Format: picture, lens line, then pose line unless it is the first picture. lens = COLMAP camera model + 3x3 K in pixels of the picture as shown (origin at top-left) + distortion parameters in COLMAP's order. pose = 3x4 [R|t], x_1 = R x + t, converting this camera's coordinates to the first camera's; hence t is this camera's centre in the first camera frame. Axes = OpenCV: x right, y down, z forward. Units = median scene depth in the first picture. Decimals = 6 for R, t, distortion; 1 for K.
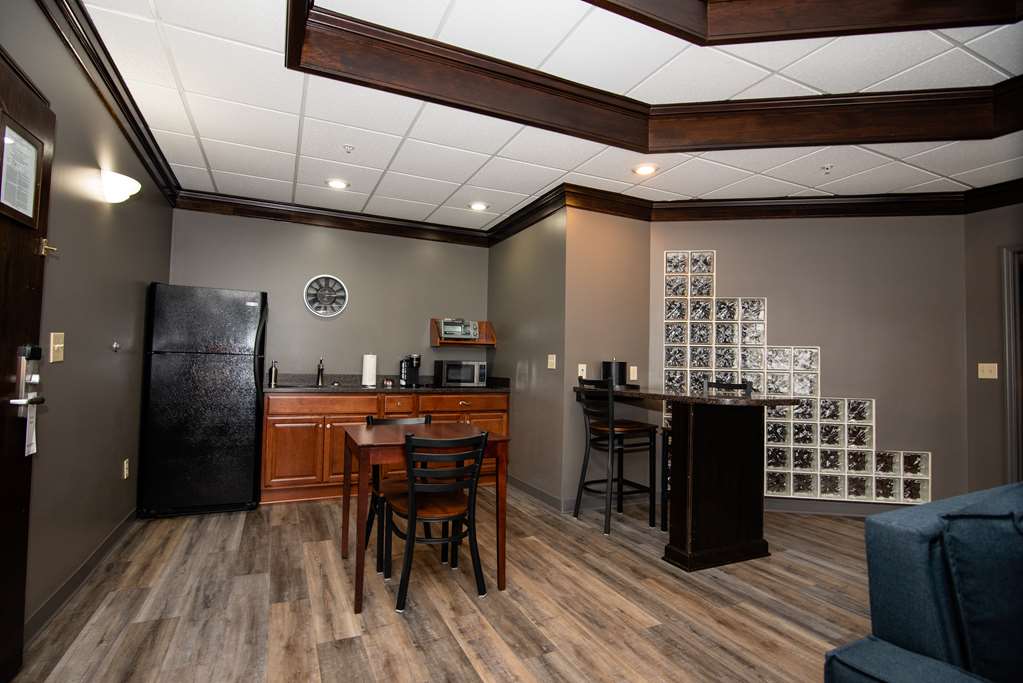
lens RADIAL K [[502.0, 0, 511.3], [0, 502.0, 344.4], [0, 0, 1]] dist [-0.016165, 0.000003]
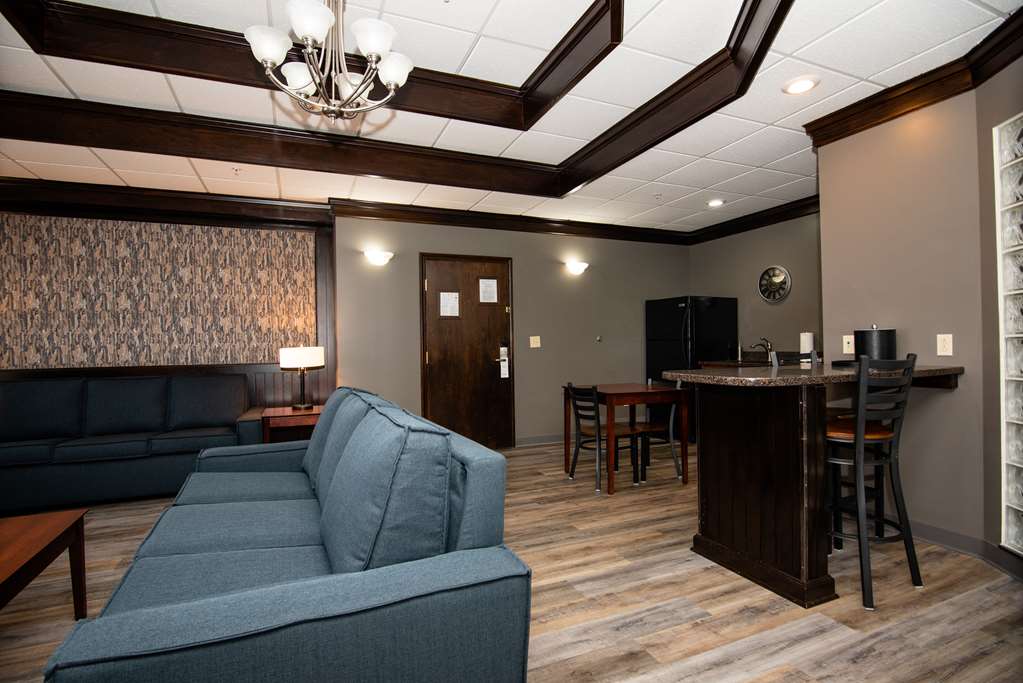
lens RADIAL K [[502.0, 0, 508.5], [0, 502.0, 346.1], [0, 0, 1]] dist [-0.016165, 0.000003]
pose [[-0.032670, -0.019564, -0.999275, 1.464135], [0.060181, 0.997956, -0.021506, 0.062705], [0.997653, -0.060840, -0.031425, 0.758007]]
